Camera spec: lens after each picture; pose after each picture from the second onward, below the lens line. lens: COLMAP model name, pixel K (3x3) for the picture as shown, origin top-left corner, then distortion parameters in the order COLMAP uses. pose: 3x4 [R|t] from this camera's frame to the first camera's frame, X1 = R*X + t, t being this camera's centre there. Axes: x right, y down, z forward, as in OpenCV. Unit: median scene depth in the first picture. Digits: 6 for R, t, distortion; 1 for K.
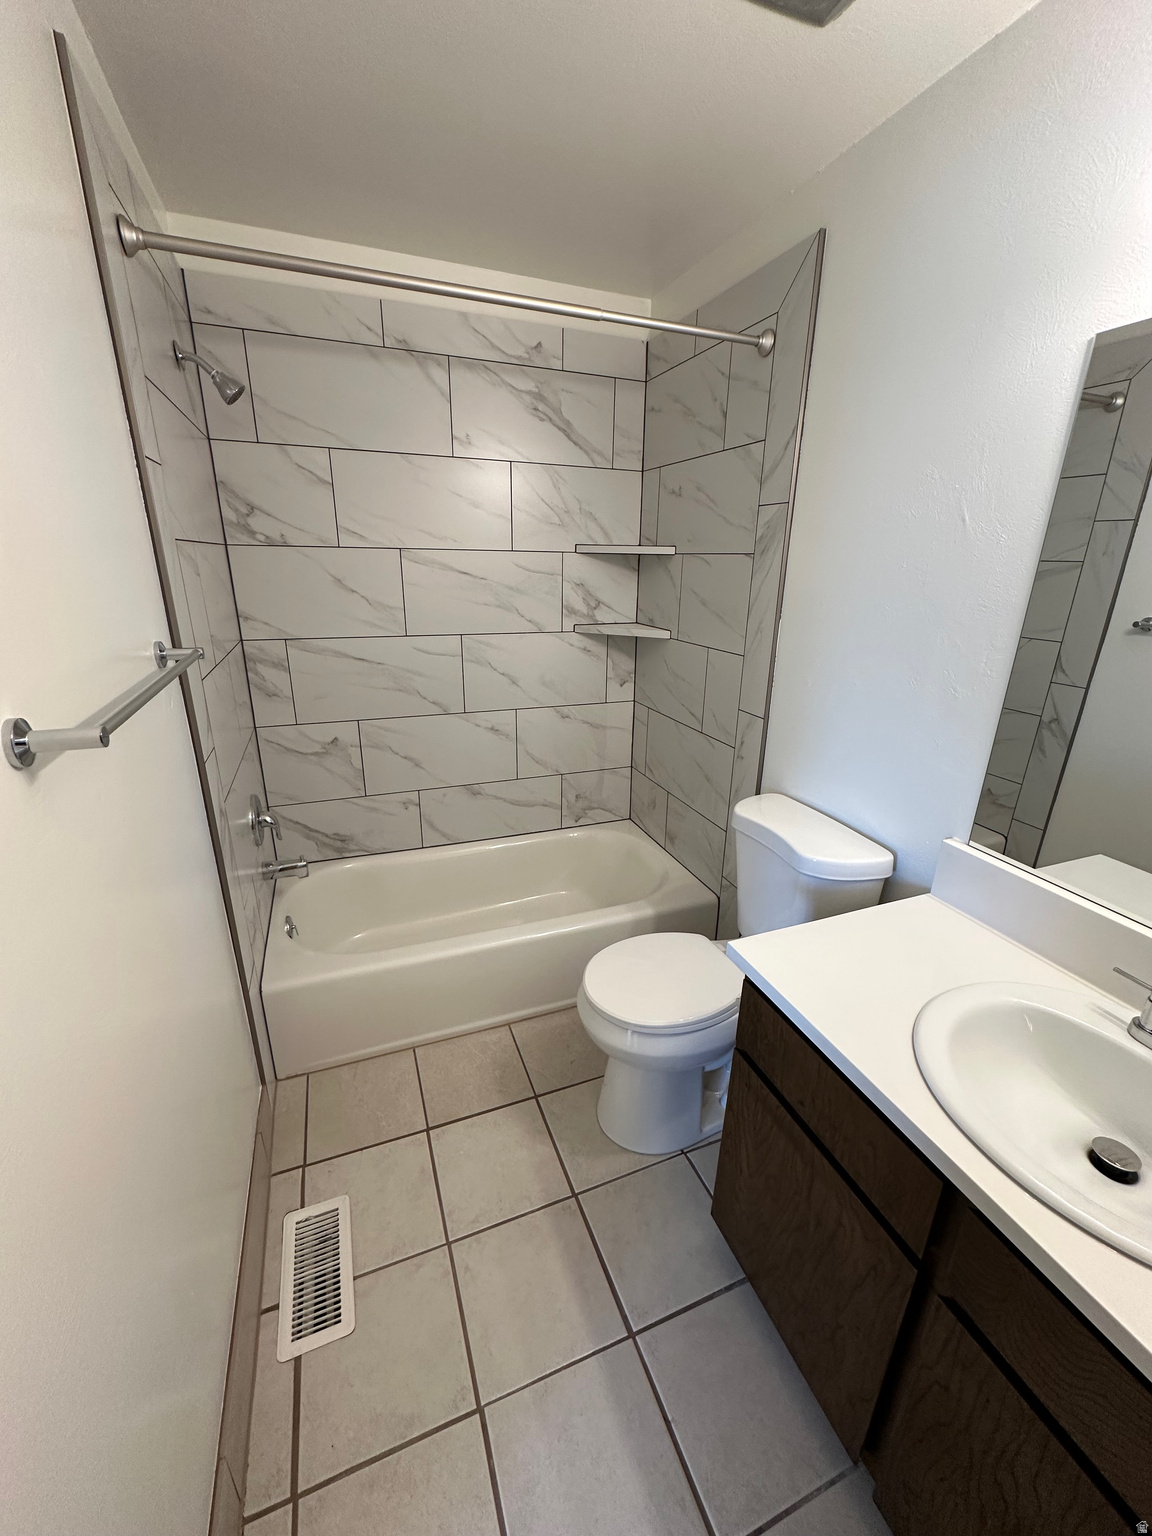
lens RADIAL K [[613.8, 0, 575.9], [0, 613.8, 765.1], [0, 0, 1]] dist [-0.003256, 0.001391]
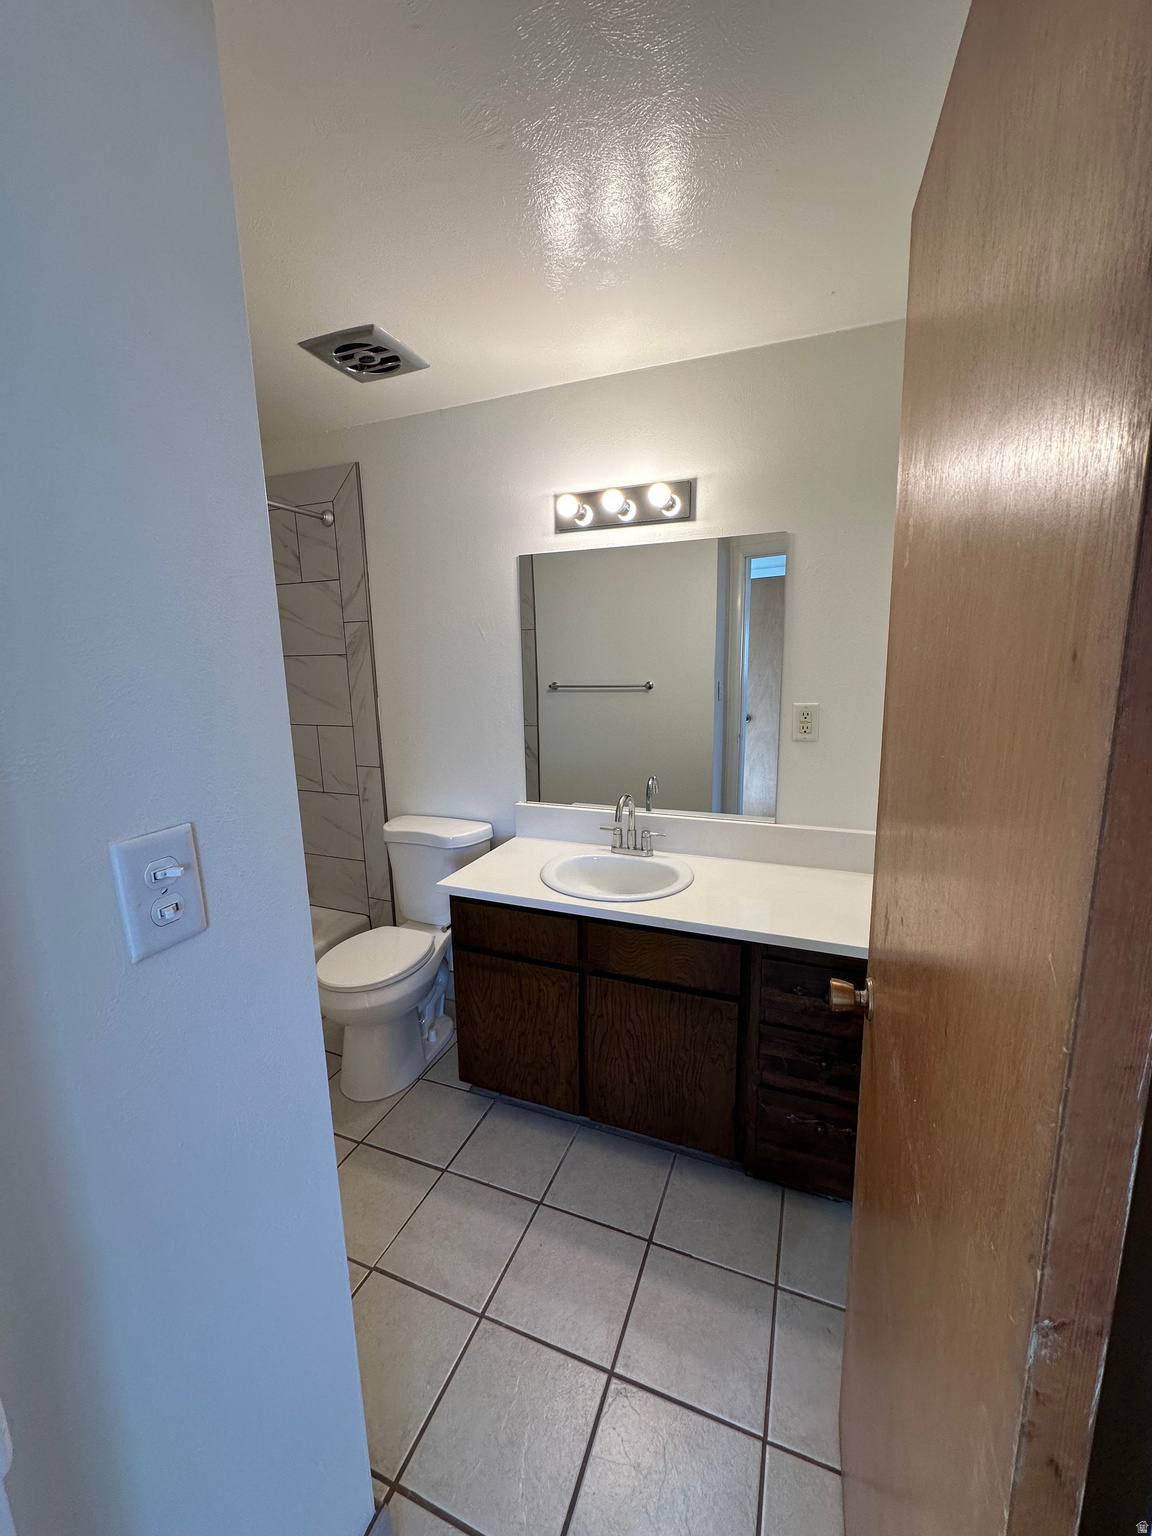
lens RADIAL K [[613.8, 0, 577.1], [0, 613.8, 766.8], [0, 0, 1]] dist [-0.003256, 0.001391]
pose [[0.686022, -0.158005, 0.710217, -0.377309], [0.261237, 0.964536, -0.037754, 0.093360], [-0.679064, 0.211435, 0.702970, -0.289336]]
